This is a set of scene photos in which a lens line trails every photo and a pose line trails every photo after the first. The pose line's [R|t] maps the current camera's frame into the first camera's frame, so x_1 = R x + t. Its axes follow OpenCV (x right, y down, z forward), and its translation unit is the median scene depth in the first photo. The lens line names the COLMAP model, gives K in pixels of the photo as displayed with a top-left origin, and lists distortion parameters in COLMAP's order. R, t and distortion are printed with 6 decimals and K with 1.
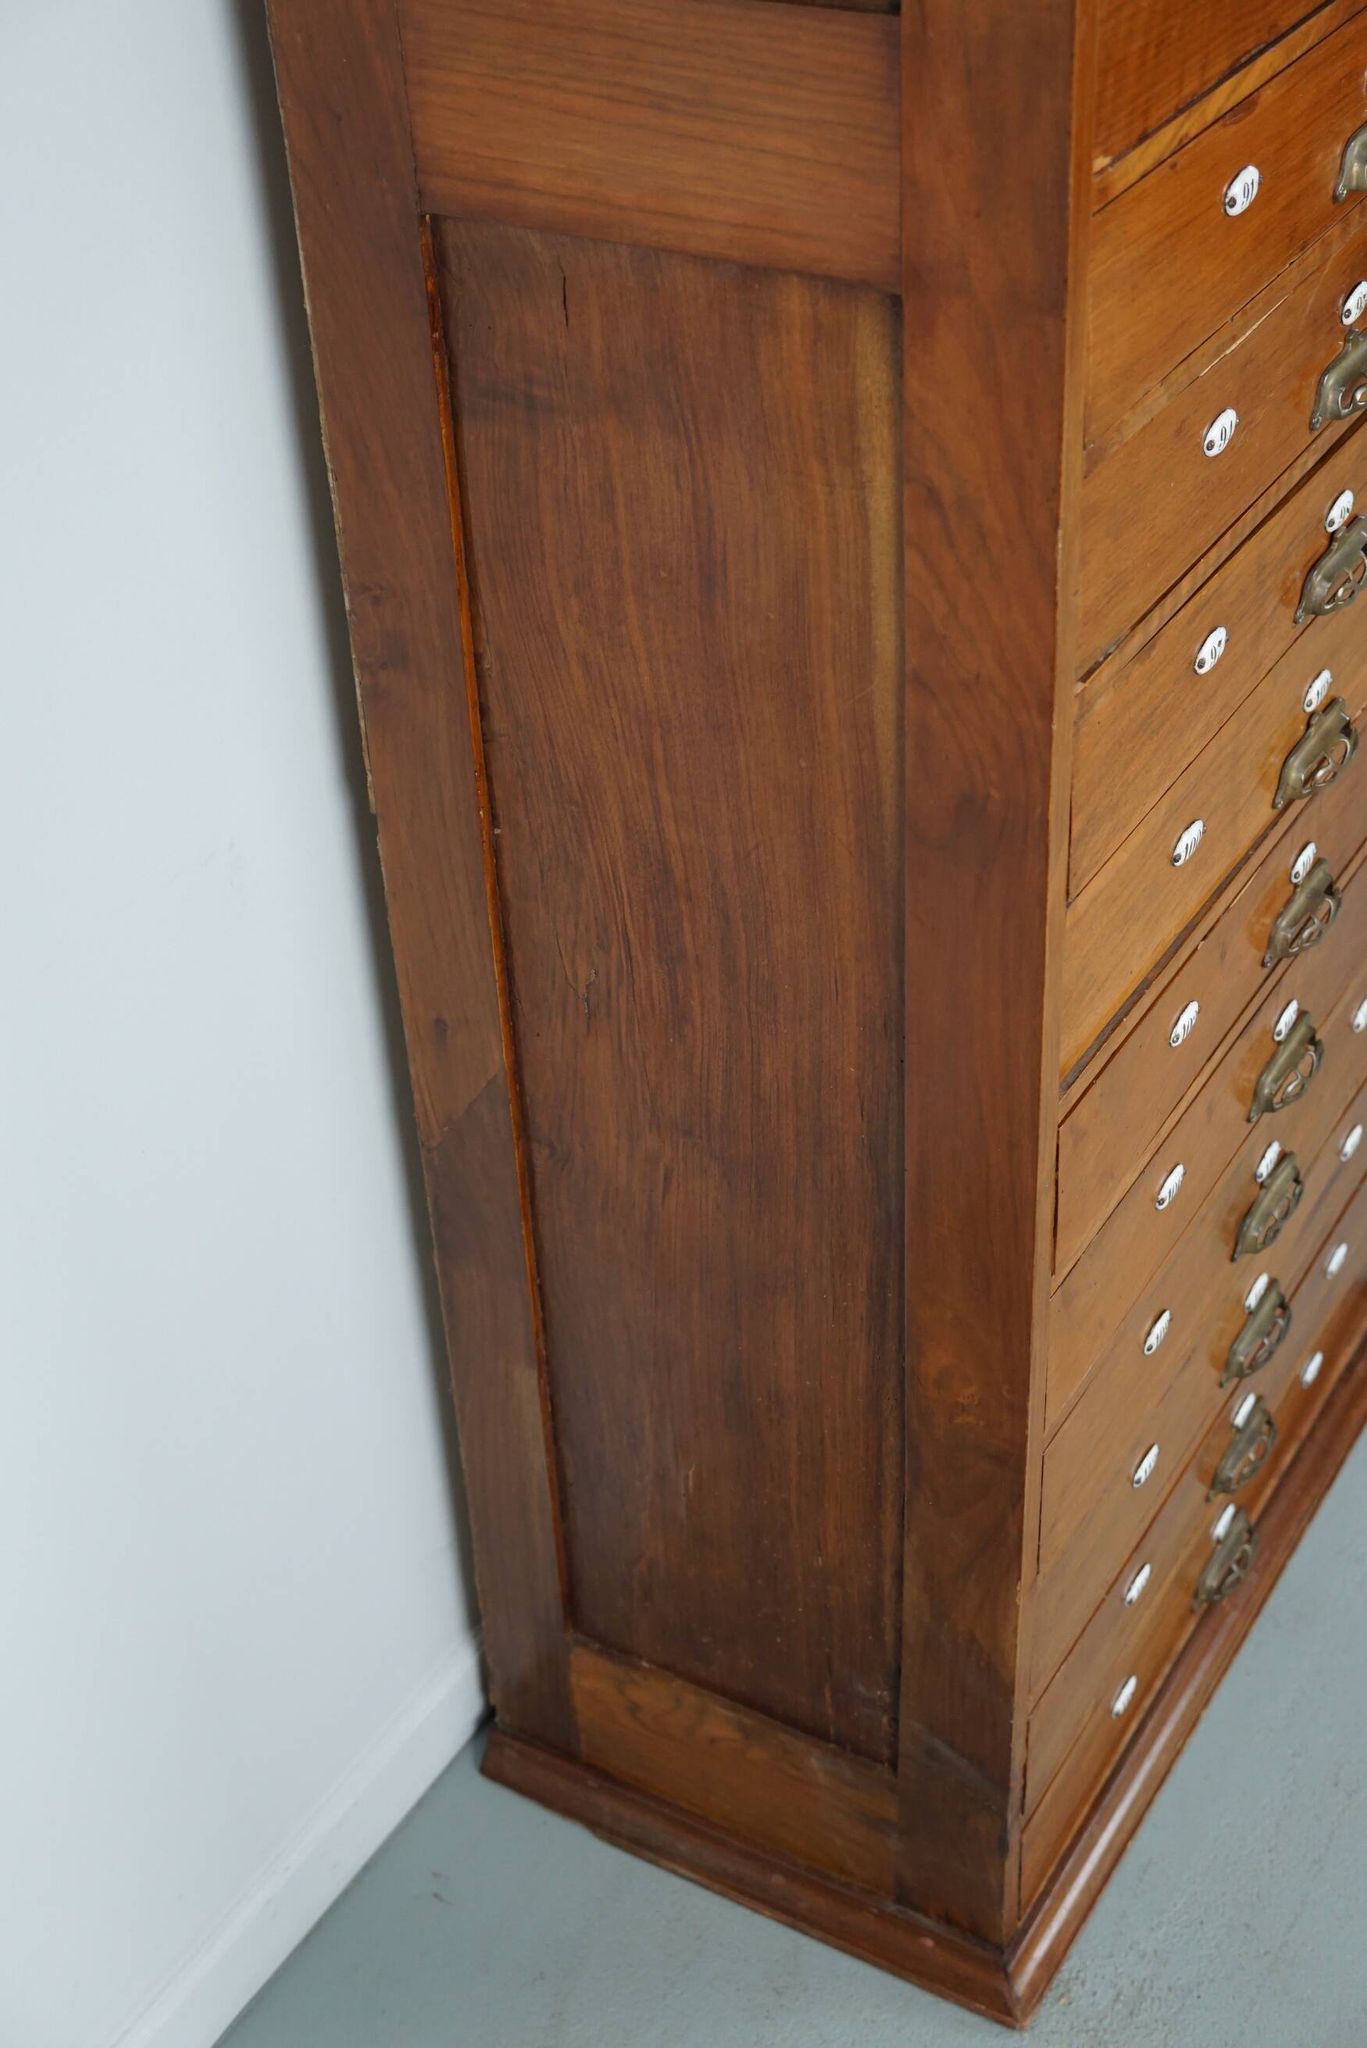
lens RADIAL K [[2642.4, 0, 670.5], [0, 2642.4, 1042.4], [0, 0, 1]] dist [-0.087180, 0.000000]
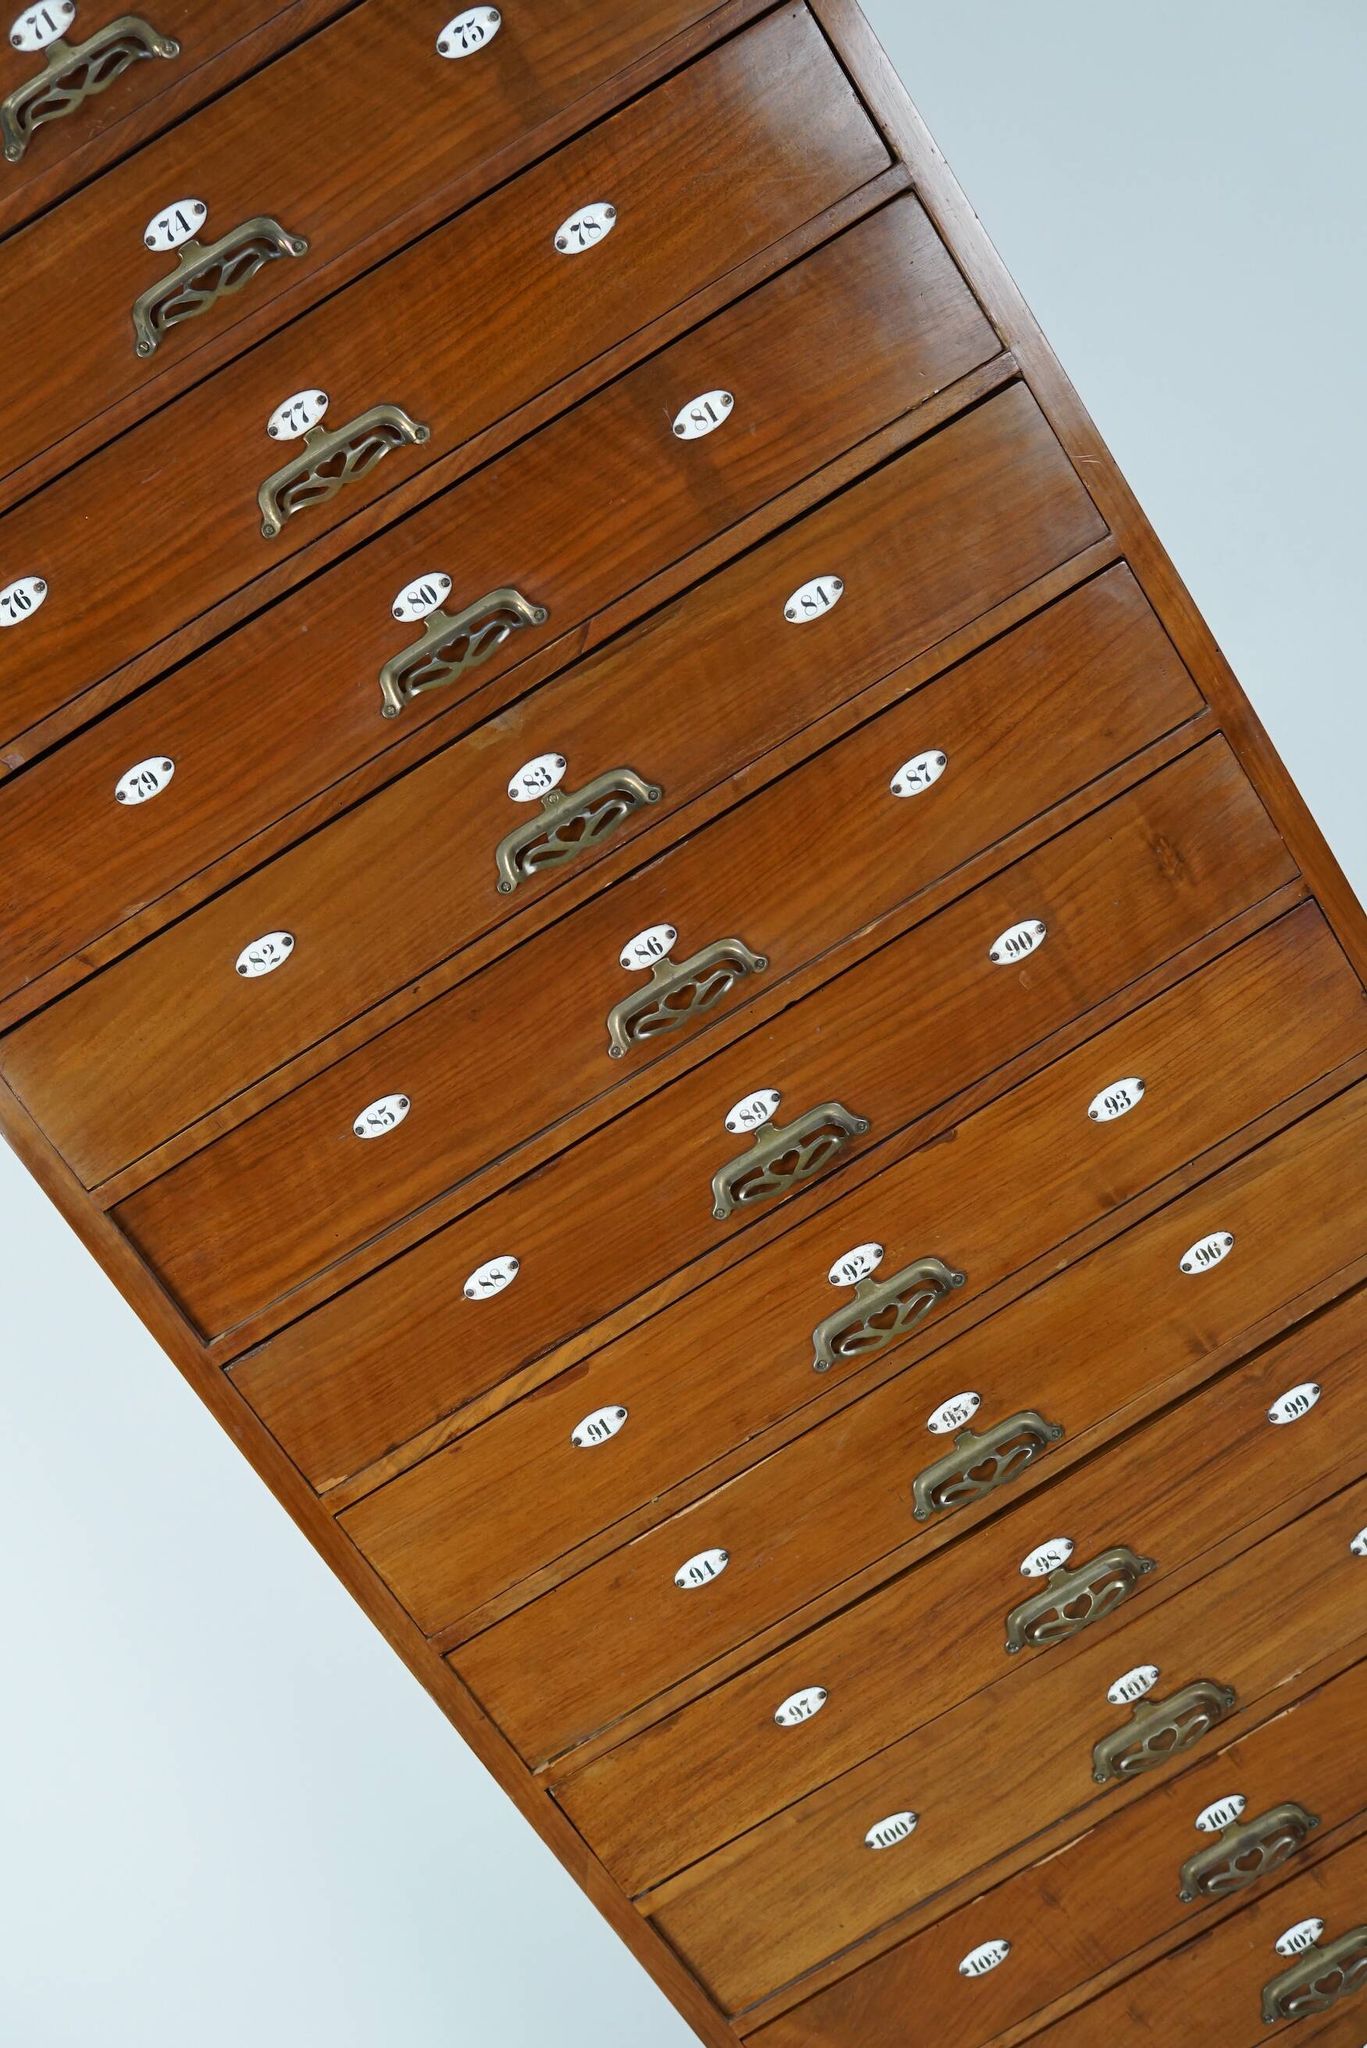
lens RADIAL K [[2642.4, 0, 684.7], [0, 2642.4, 1021.0], [0, 0, 1]] dist [-0.087180, 0.000000]
pose [[0.574420, -0.001070, -0.818560, 1.124153], [0.002187, 0.999998, 0.000228, -0.446901], [0.818558, -0.001921, 0.574421, 0.224258]]
